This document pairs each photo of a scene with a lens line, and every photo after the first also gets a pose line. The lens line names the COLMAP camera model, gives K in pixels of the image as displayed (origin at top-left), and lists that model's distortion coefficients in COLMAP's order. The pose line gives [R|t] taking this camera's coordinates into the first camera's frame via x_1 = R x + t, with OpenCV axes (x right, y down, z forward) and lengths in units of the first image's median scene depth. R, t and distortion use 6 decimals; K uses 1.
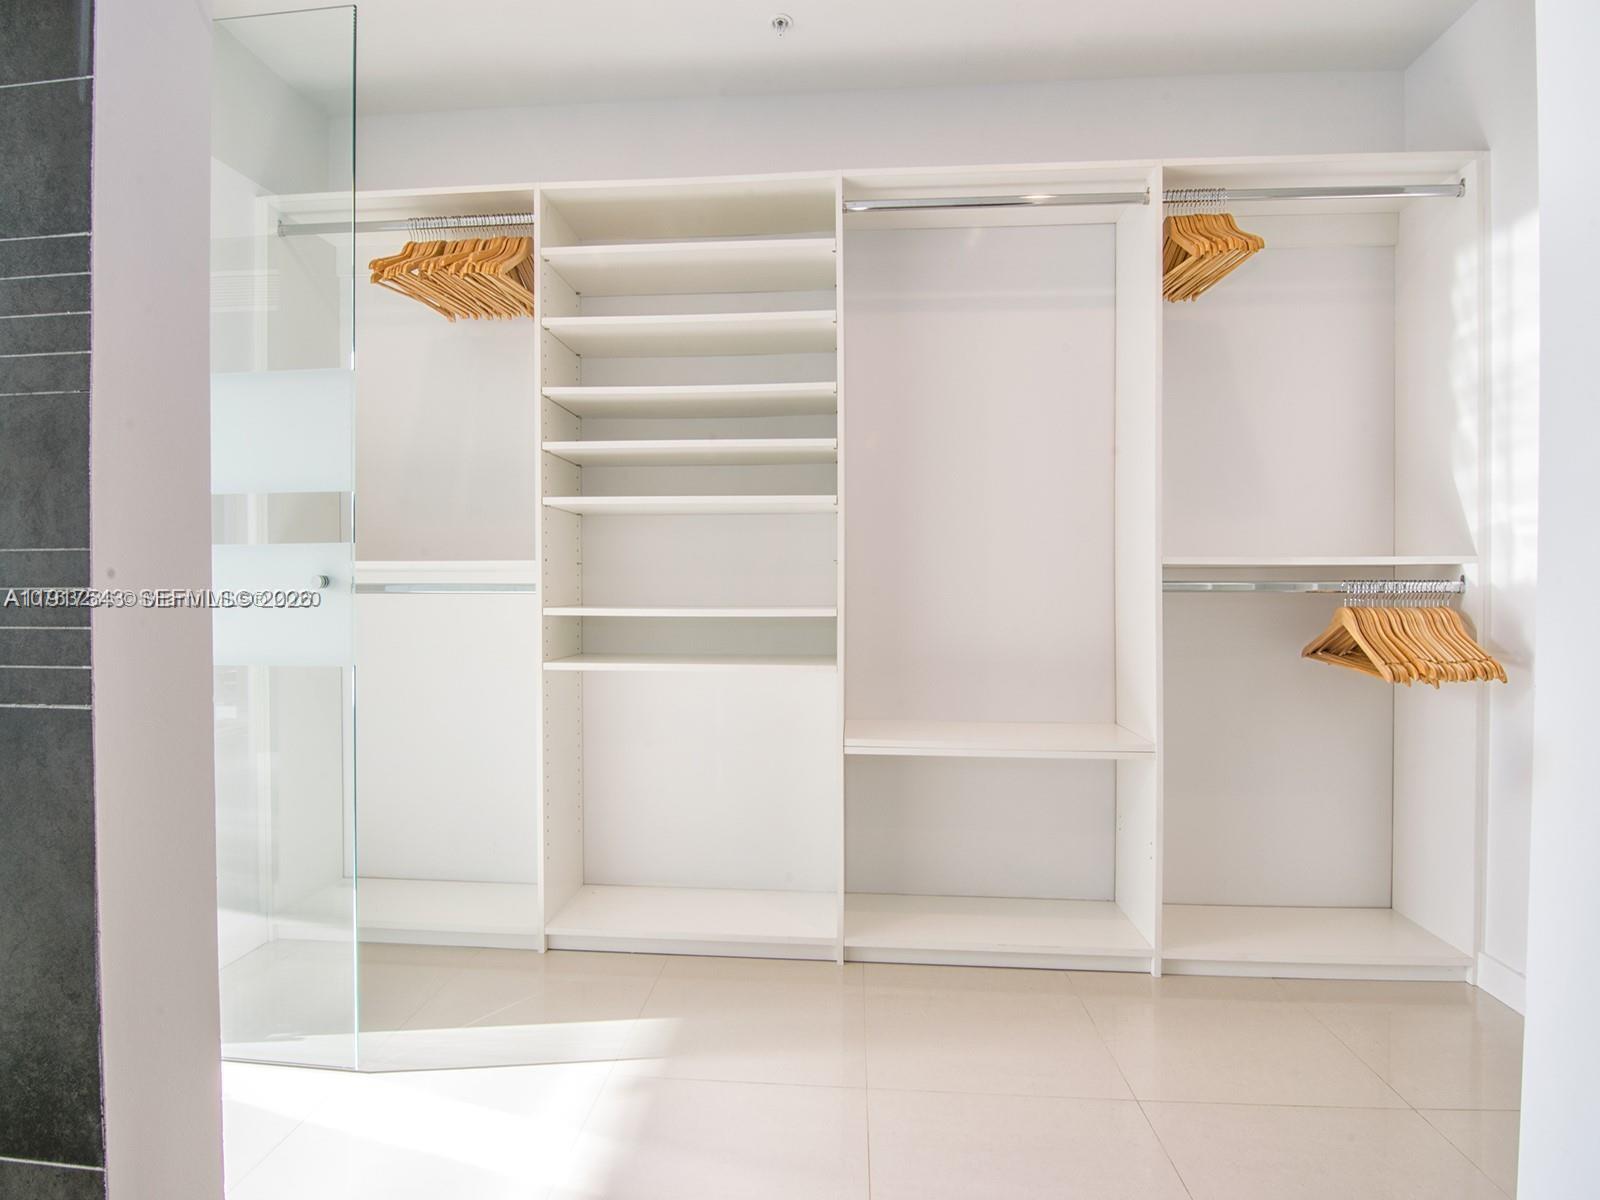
lens RADIAL K [[785.4, 0, 795.6], [0, 785.4, 601.4], [0, 0, 1]] dist [-0.003396, -0.014846]
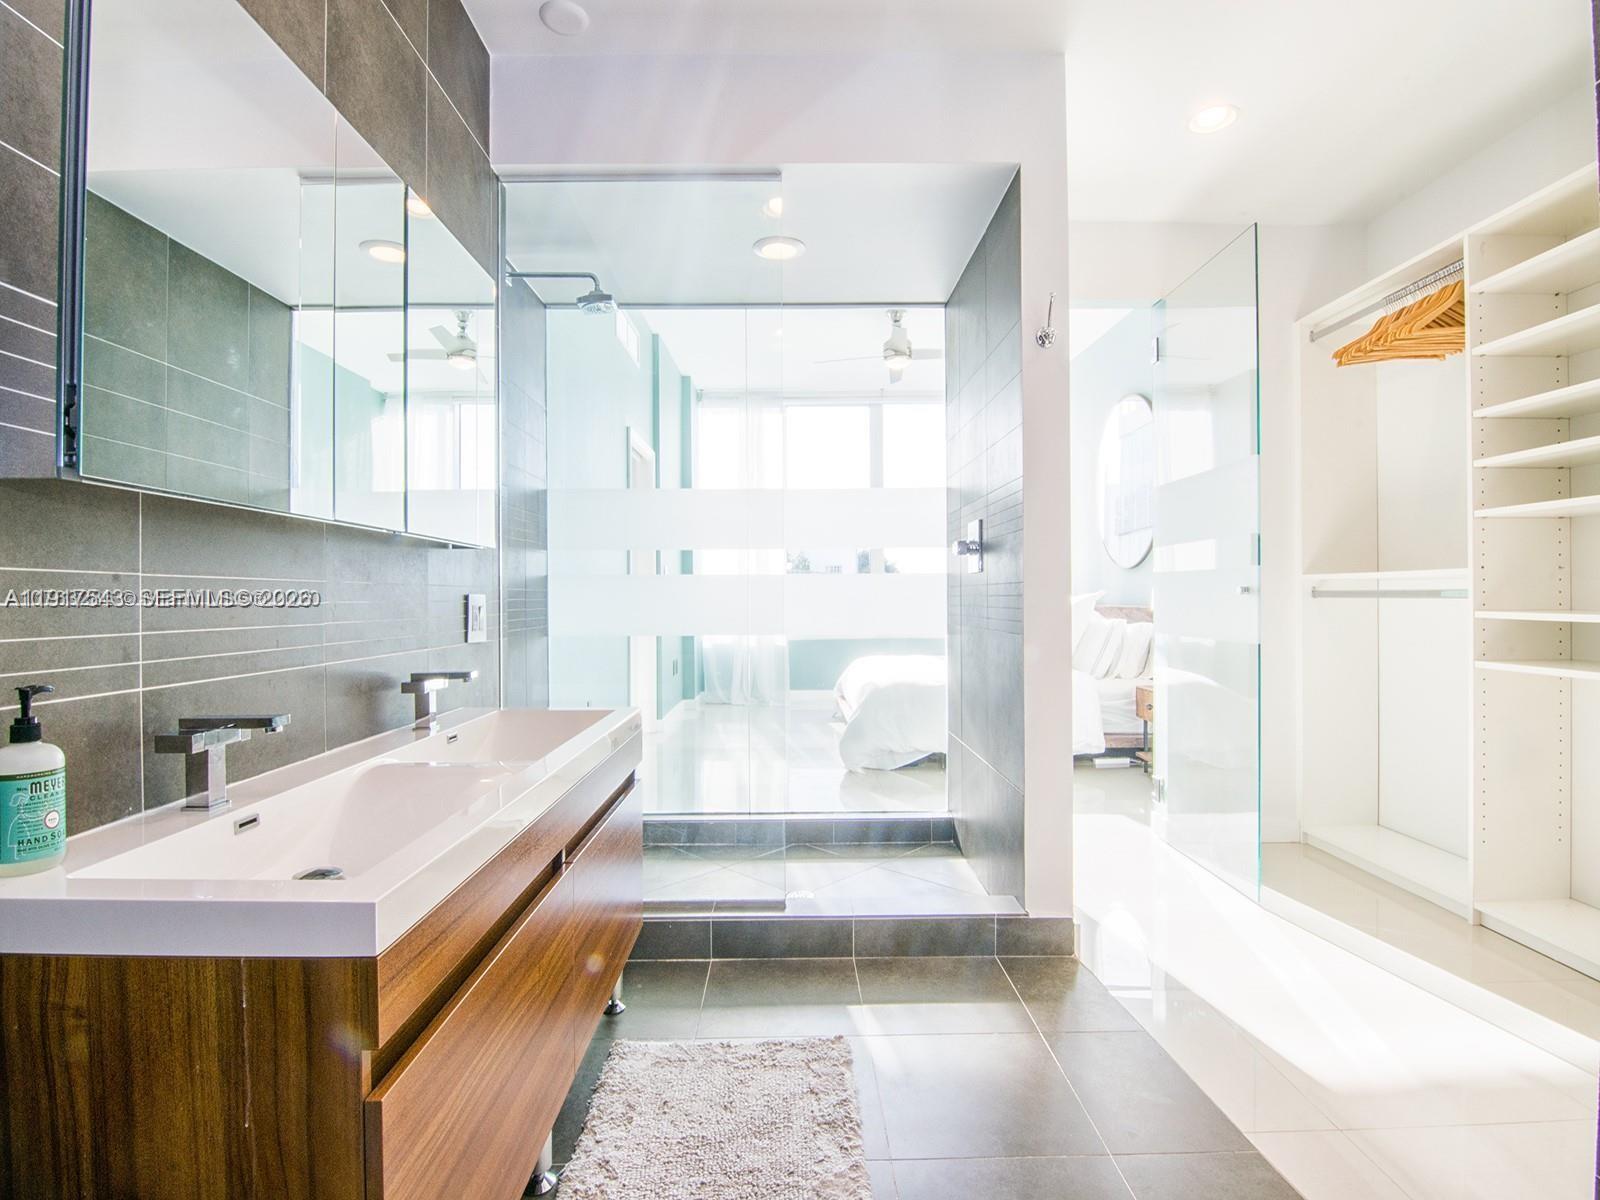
lens RADIAL K [[785.4, 0, 795.6], [0, 785.4, 601.4], [0, 0, 1]] dist [-0.003396, -0.014846]
pose [[0.094762, -0.000465, -0.995500, 0.671828], [-0.004155, 0.999991, -0.000862, -0.000070], [0.995491, 0.004218, 0.094759, -0.053029]]
